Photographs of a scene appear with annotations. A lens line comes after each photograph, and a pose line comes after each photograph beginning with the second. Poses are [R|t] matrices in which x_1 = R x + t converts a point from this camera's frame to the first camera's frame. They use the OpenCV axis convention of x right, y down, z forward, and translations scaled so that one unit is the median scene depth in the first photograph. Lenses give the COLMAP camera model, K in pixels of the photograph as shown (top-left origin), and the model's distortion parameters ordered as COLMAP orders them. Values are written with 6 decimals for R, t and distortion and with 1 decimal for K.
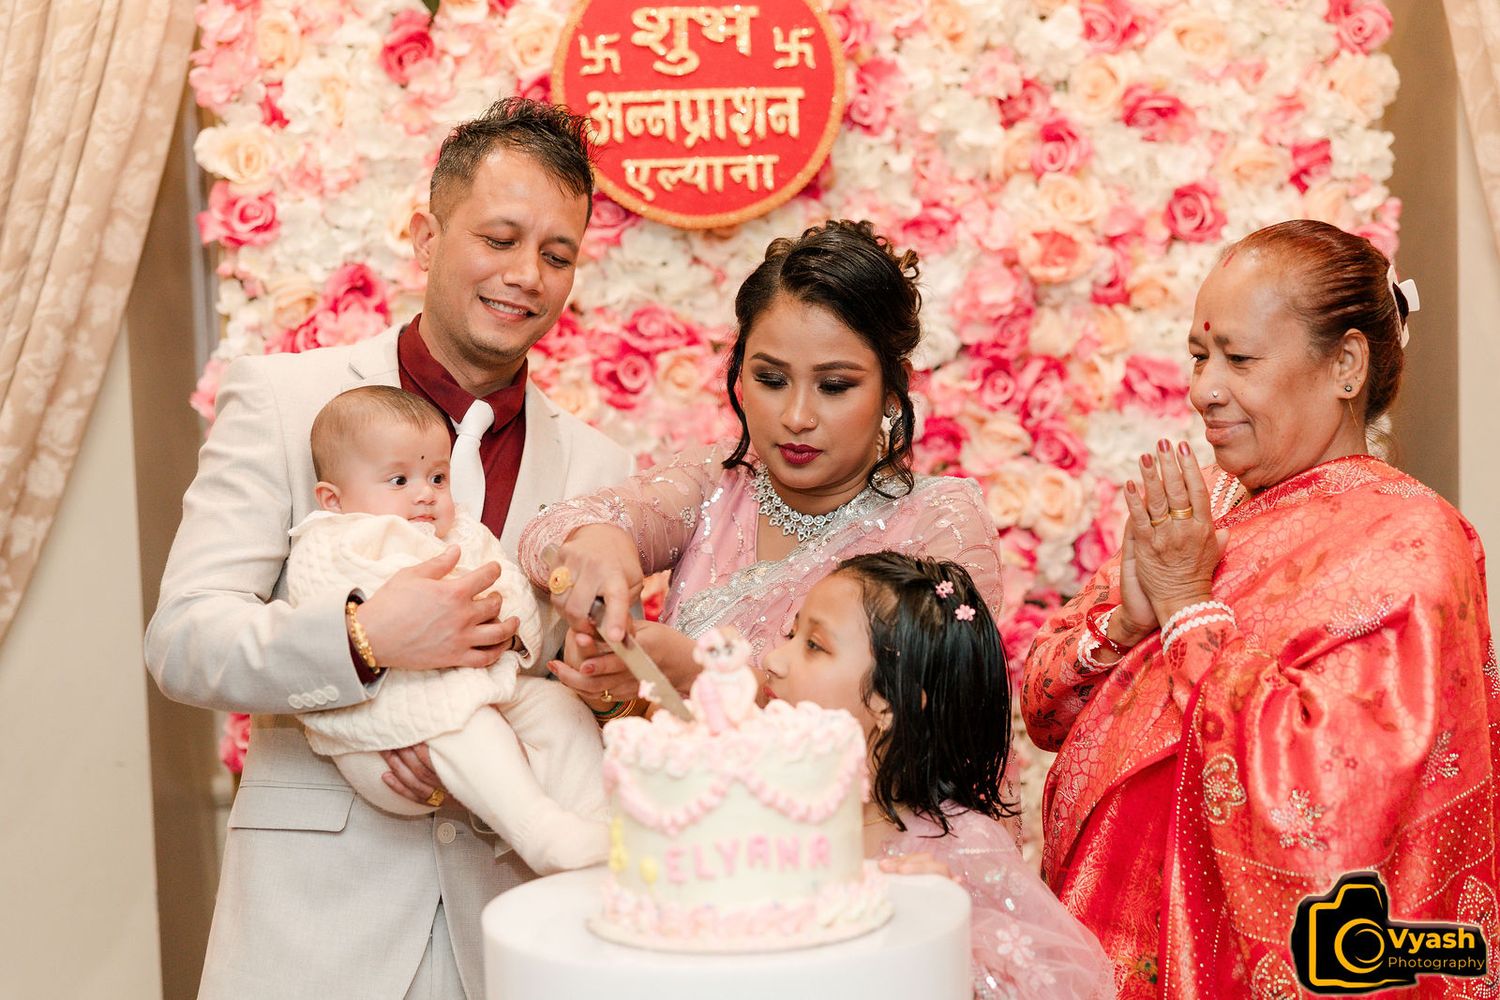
lens RADIAL K [[2597.4, 0, 733.4], [0, 2597.4, 524.5], [0, 0, 1]] dist [0.003746, 0.000000]
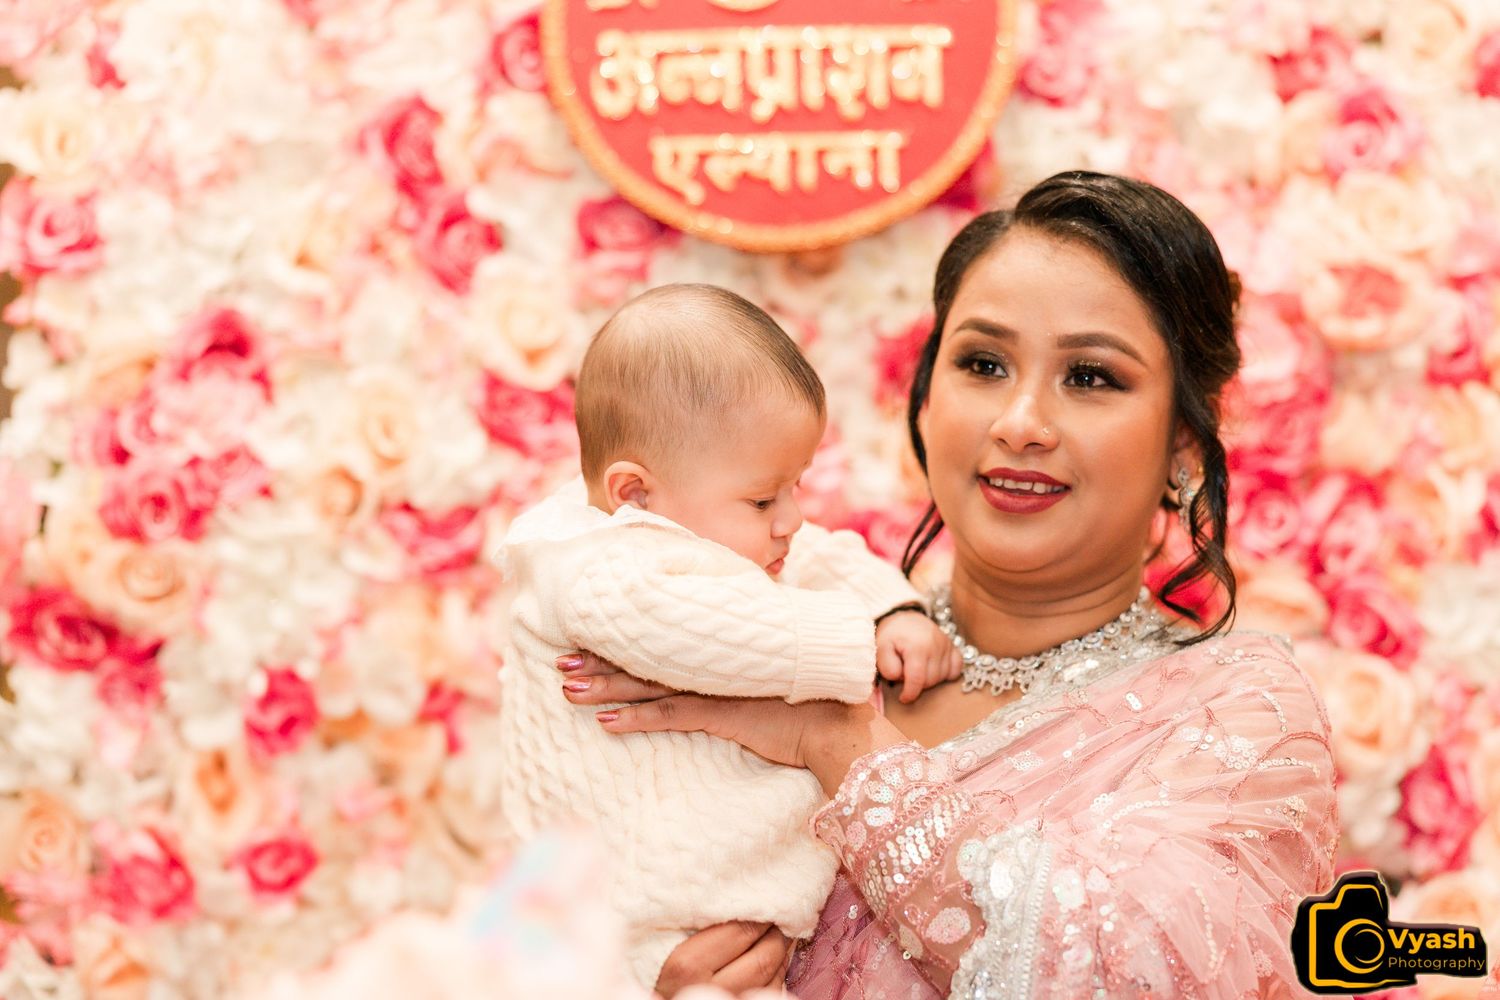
lens RADIAL K [[3041.0, 0, 742.5], [0, 3041.0, 485.6], [0, 0, 1]] dist [-0.008266, 0.000000]
pose [[0.996384, 0.011132, -0.084237, 0.039949], [-0.022271, 0.990936, -0.132476, 0.035587], [0.081999, 0.133873, 0.987600, 0.296906]]
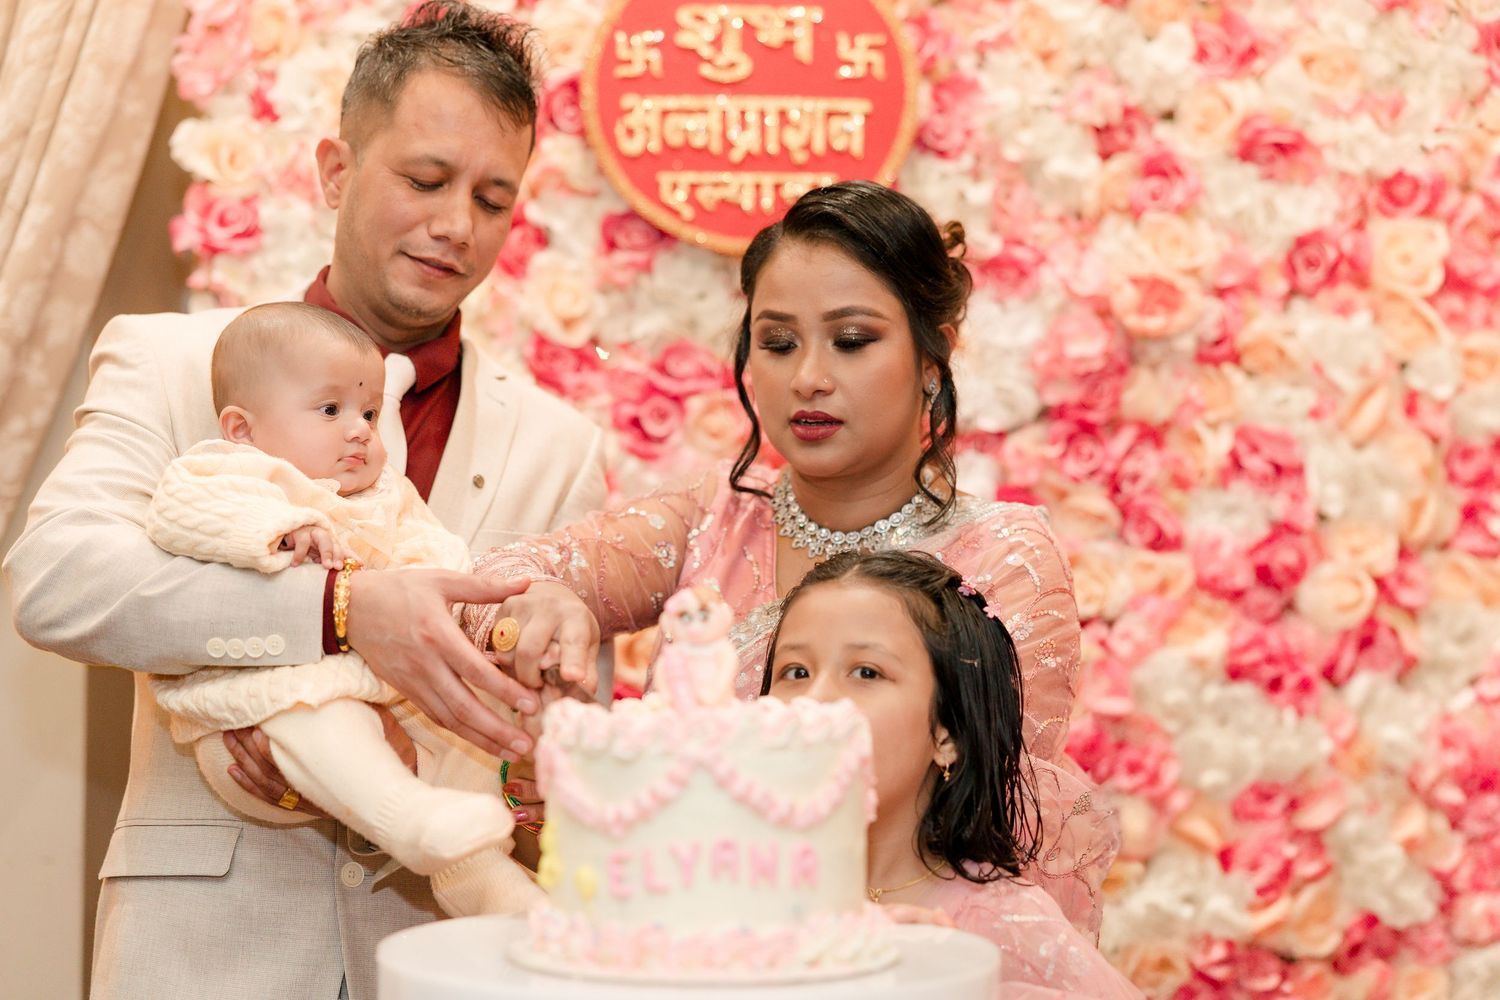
lens RADIAL K [[2736.3, 0, 752.0], [0, 2736.3, 497.3], [0, 0, 1]] dist [-0.001002, 0.000000]
pose [[0.998540, 0.041960, -0.034008, 0.024200], [-0.045259, 0.993661, -0.102902, 0.059765], [0.029475, 0.104290, 0.994110, 0.100239]]
